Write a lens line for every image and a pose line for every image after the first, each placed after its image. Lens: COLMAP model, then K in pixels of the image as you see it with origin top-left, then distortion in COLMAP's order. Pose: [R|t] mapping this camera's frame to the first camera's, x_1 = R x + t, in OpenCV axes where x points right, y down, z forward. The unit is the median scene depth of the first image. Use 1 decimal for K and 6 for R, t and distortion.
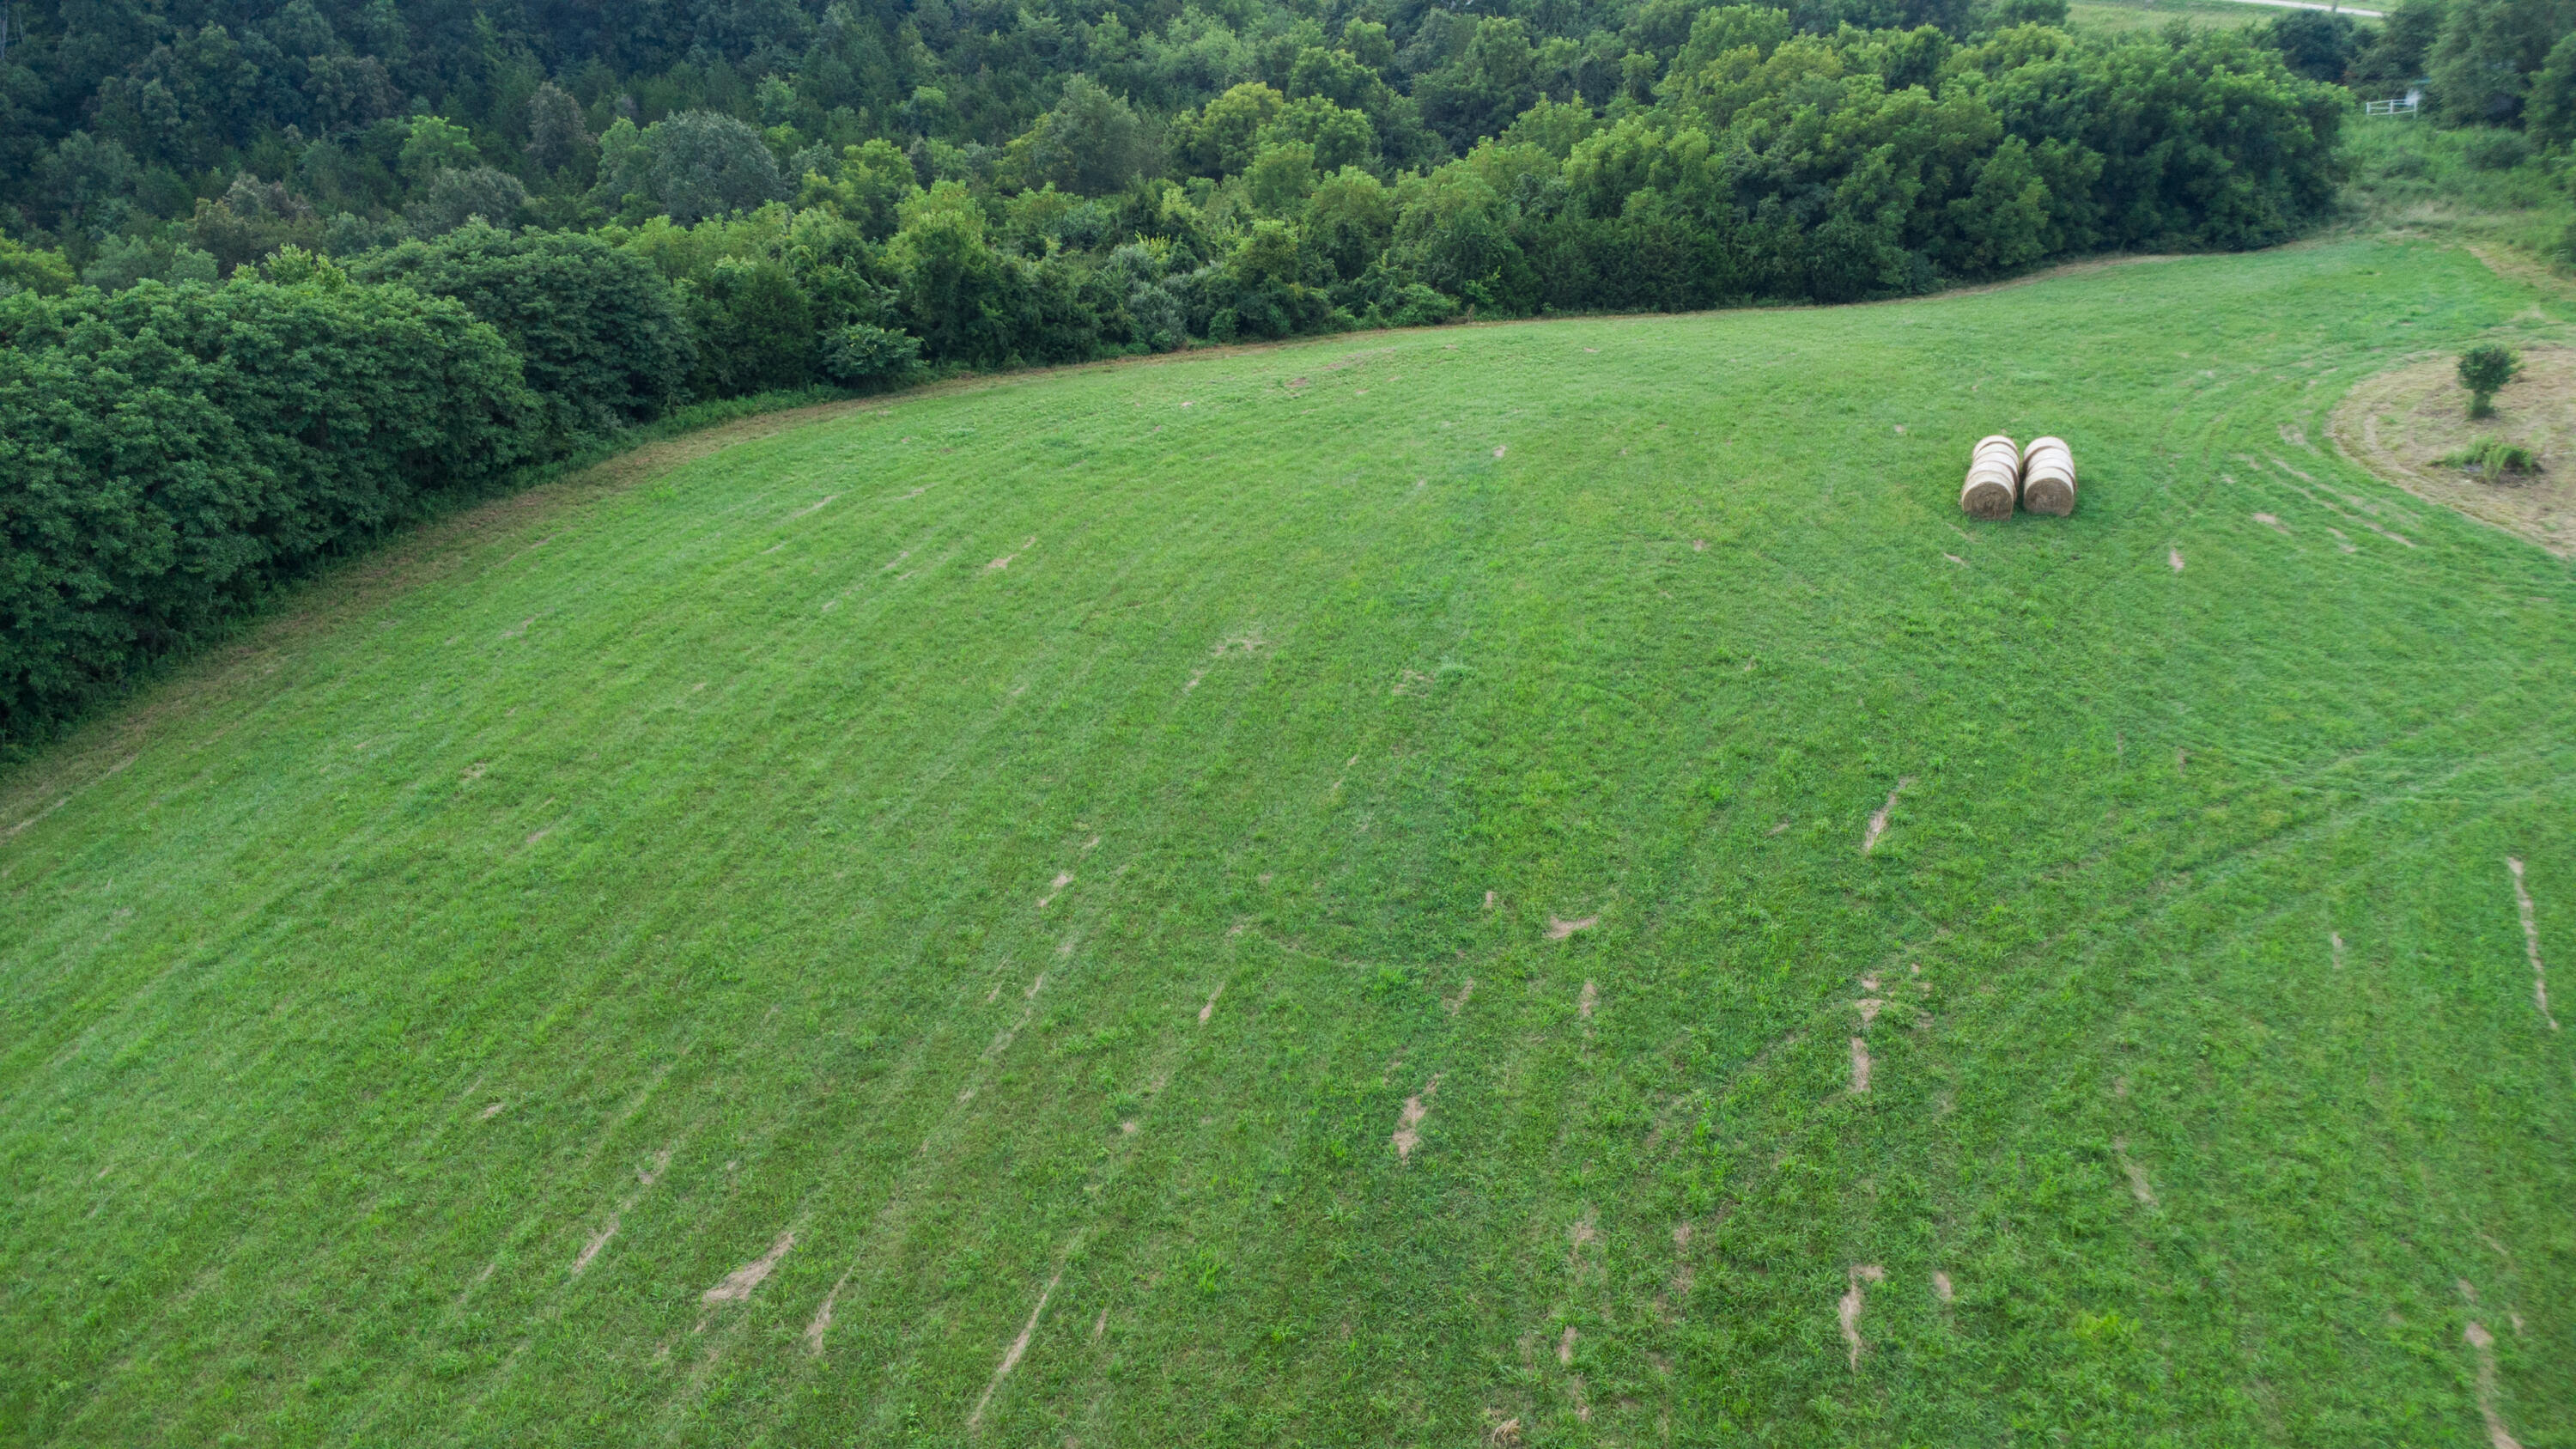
lens RADIAL K [[1883.2, 0, 1285.4], [0, 1883.2, 728.0], [0, 0, 1]] dist [0.027945, -0.049983]
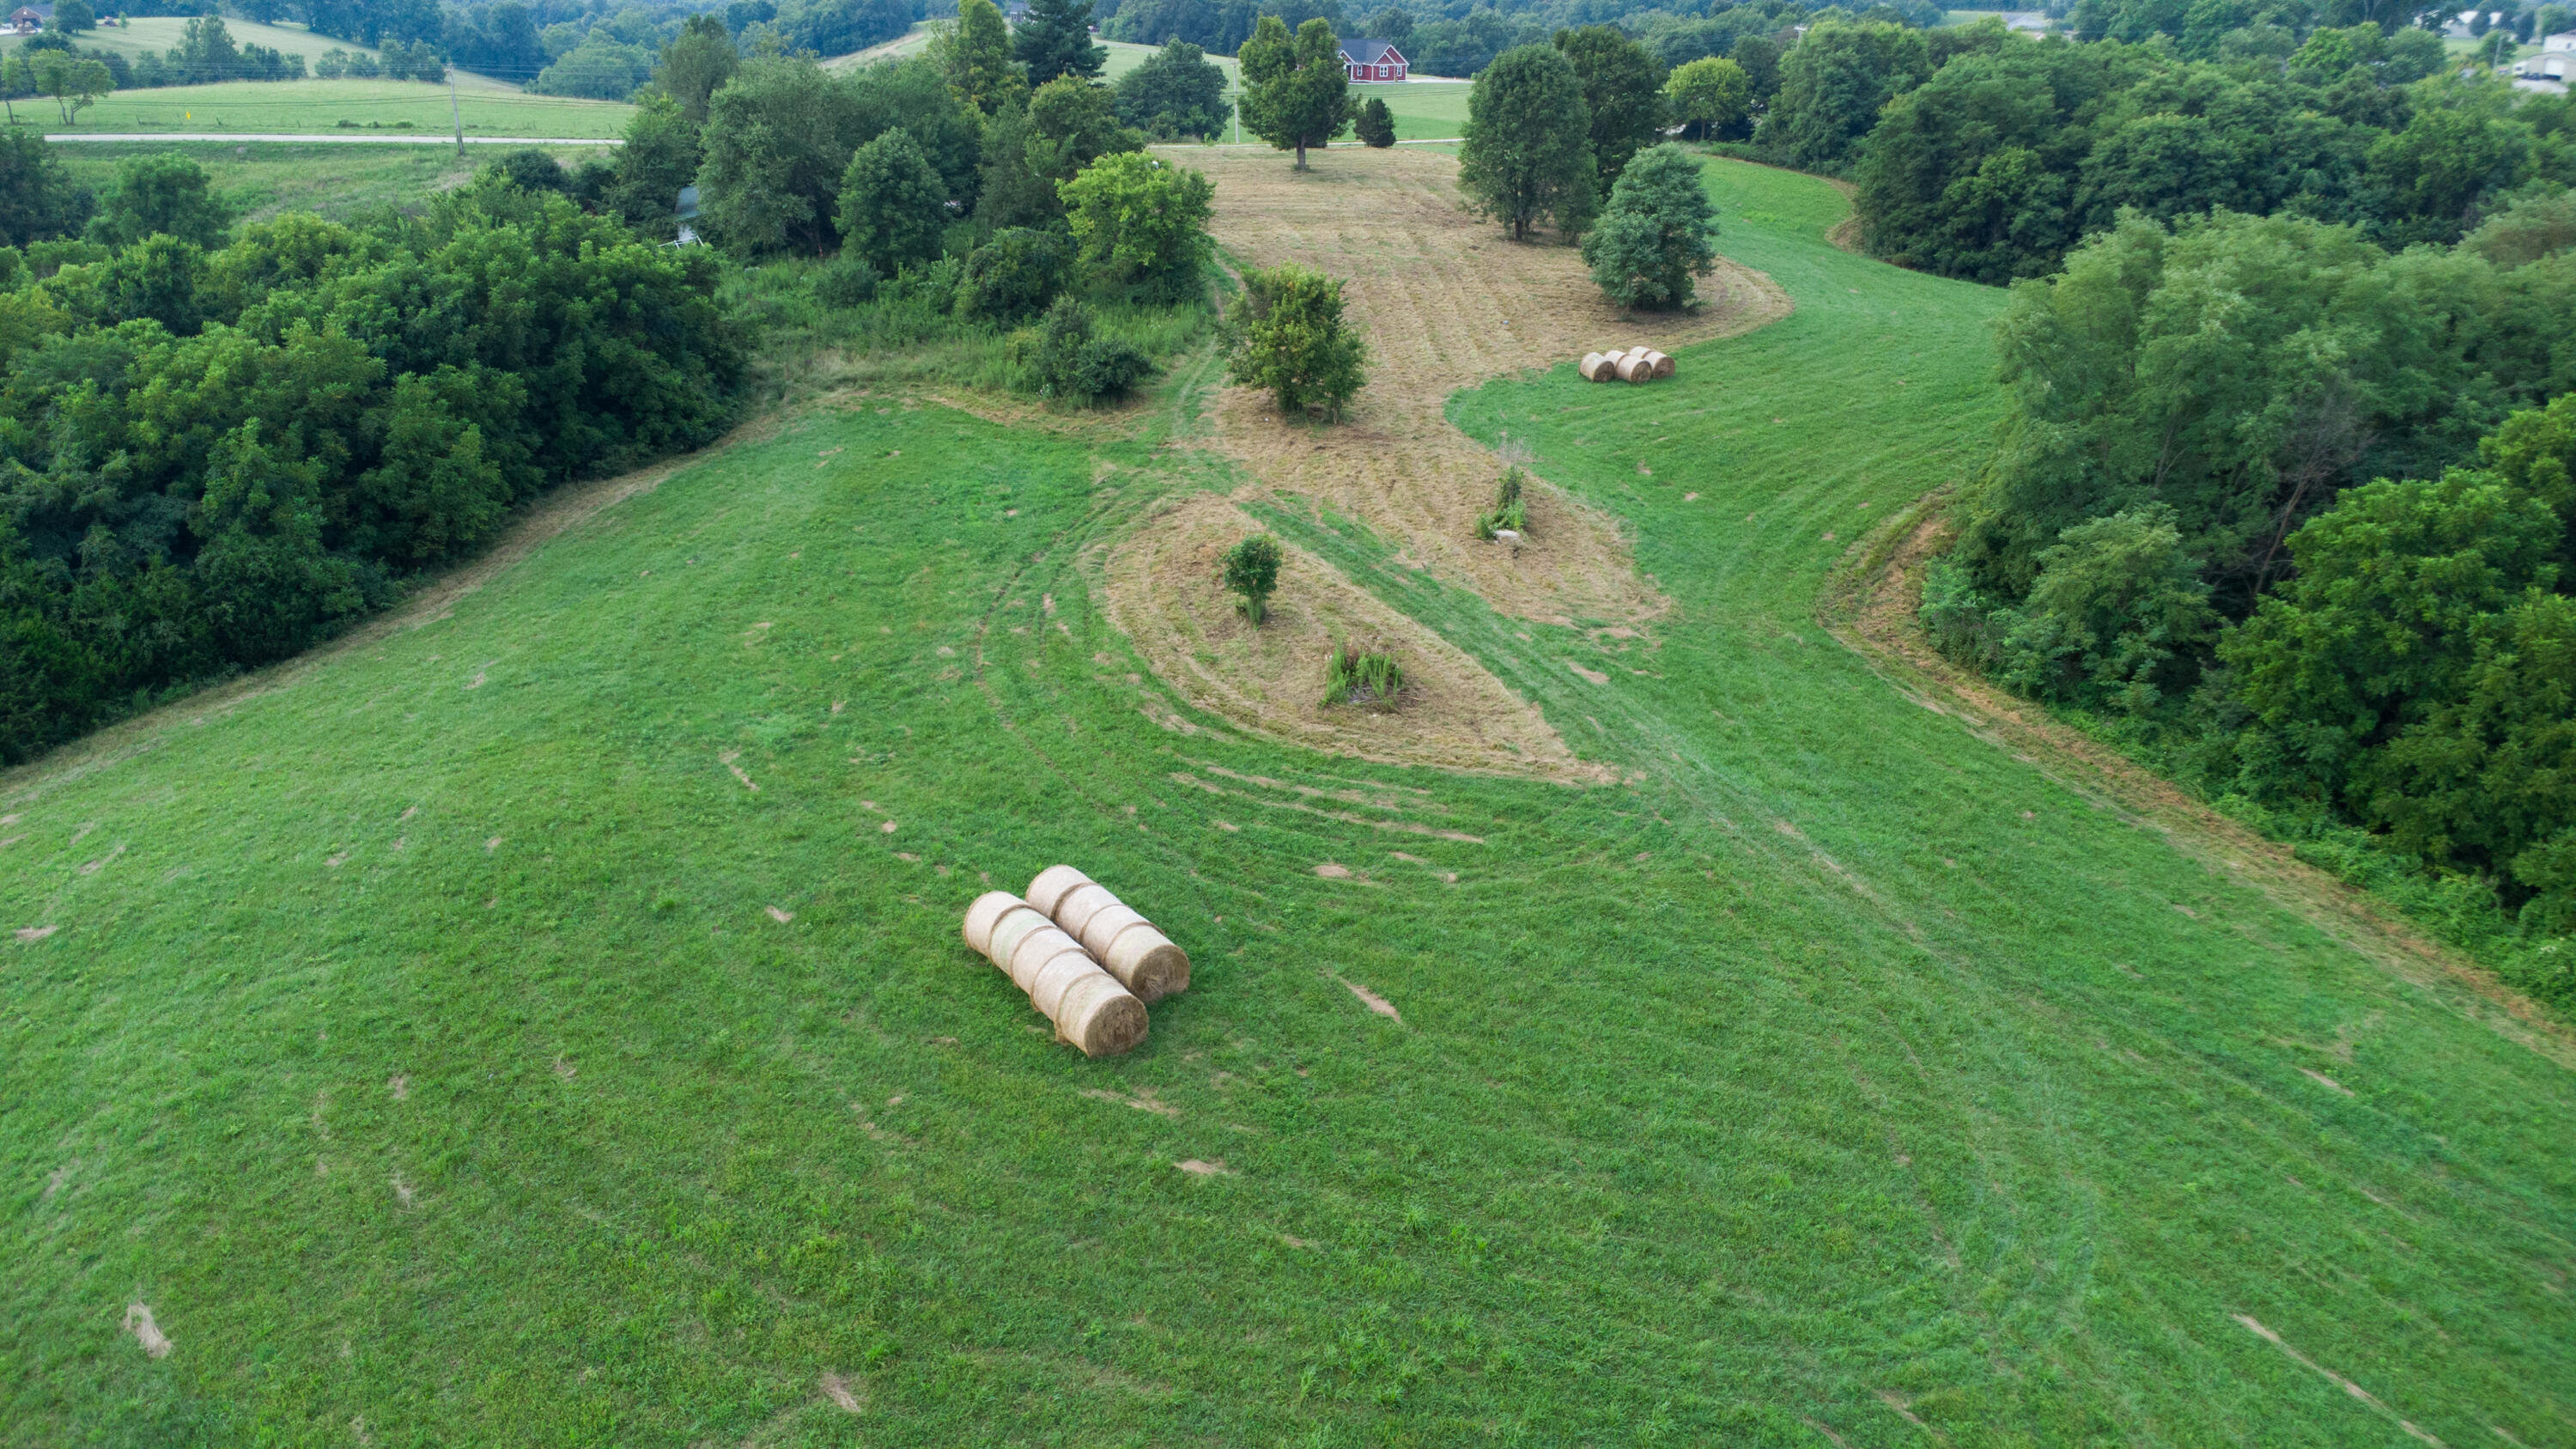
lens RADIAL K [[1883.2, 0, 1287.2], [0, 1883.2, 723.3], [0, 0, 1]] dist [0.027945, -0.049983]
pose [[0.561618, -0.324557, 0.761083, -0.022113], [0.364718, 0.922774, 0.124375, -0.154414], [-0.742675, 0.207729, 0.636618, 0.310313]]
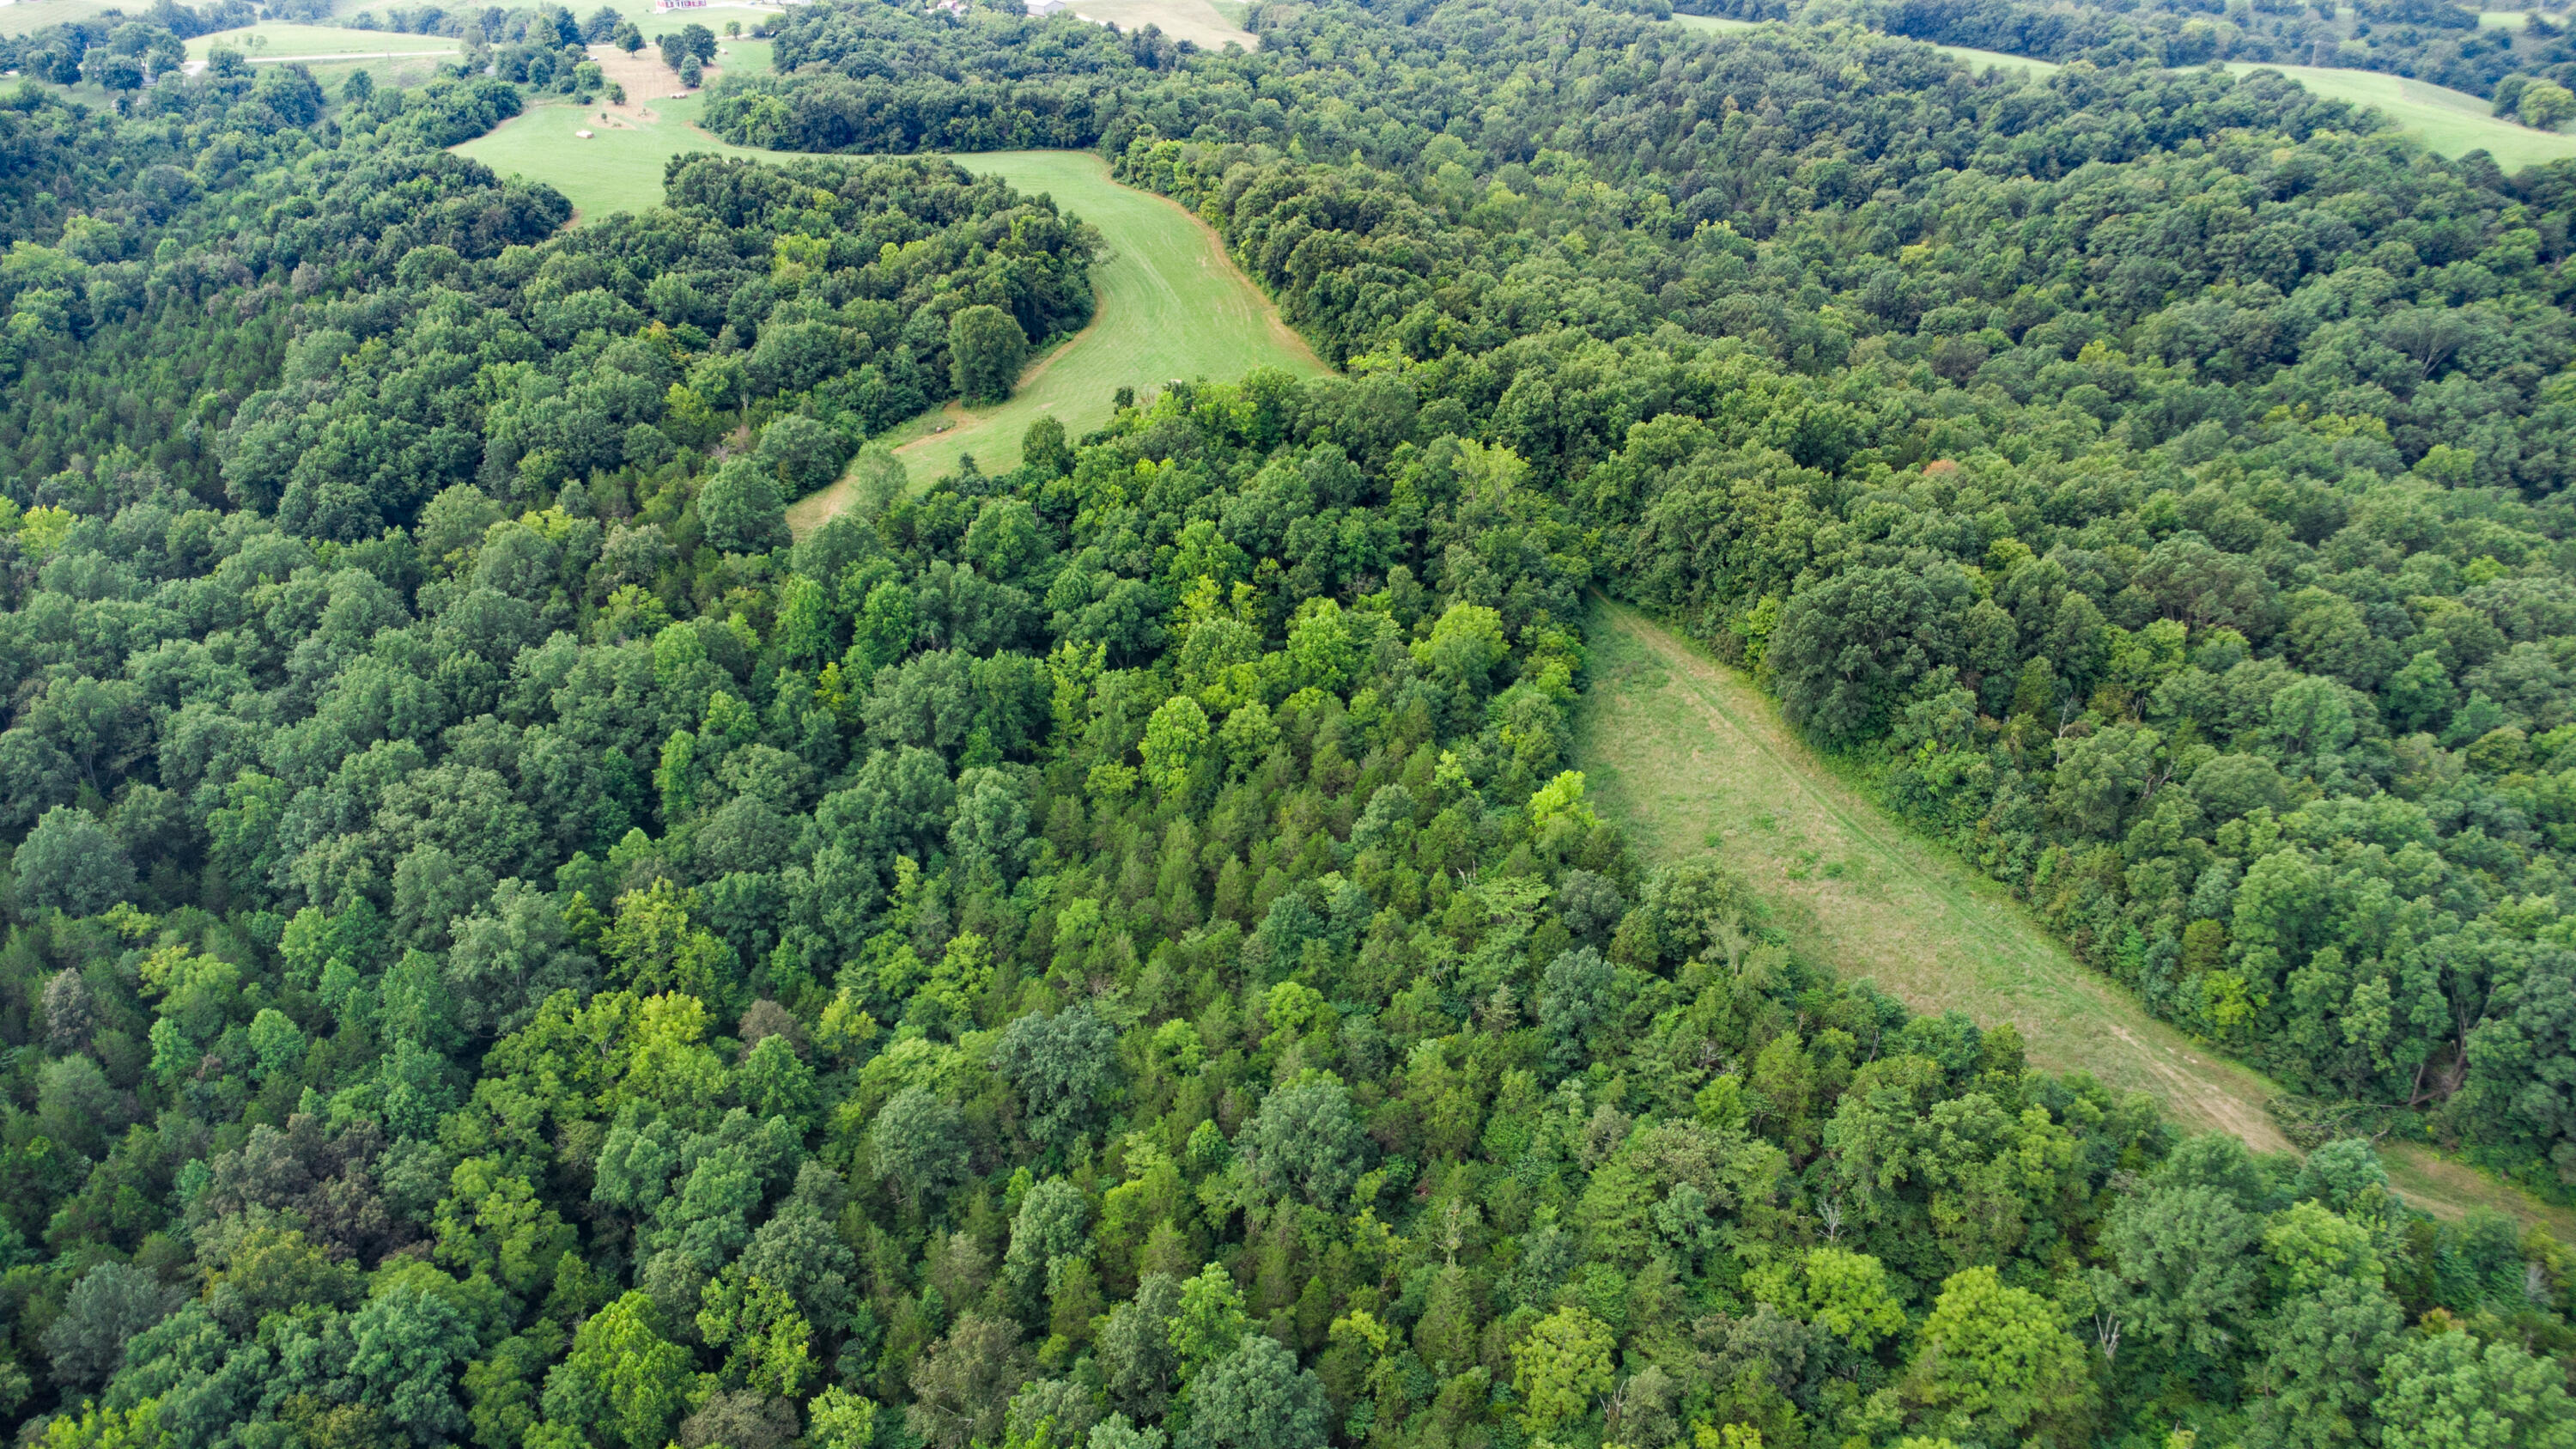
lens RADIAL K [[1883.2, 0, 1288.2], [0, 1883.2, 724.7], [0, 0, 1]] dist [0.027945, -0.049983]
pose [[0.349680, -0.444676, 0.824613, -3.964812], [0.406879, 0.864921, 0.293874, 0.557699], [-0.843904, 0.232756, 0.483375, -3.050596]]
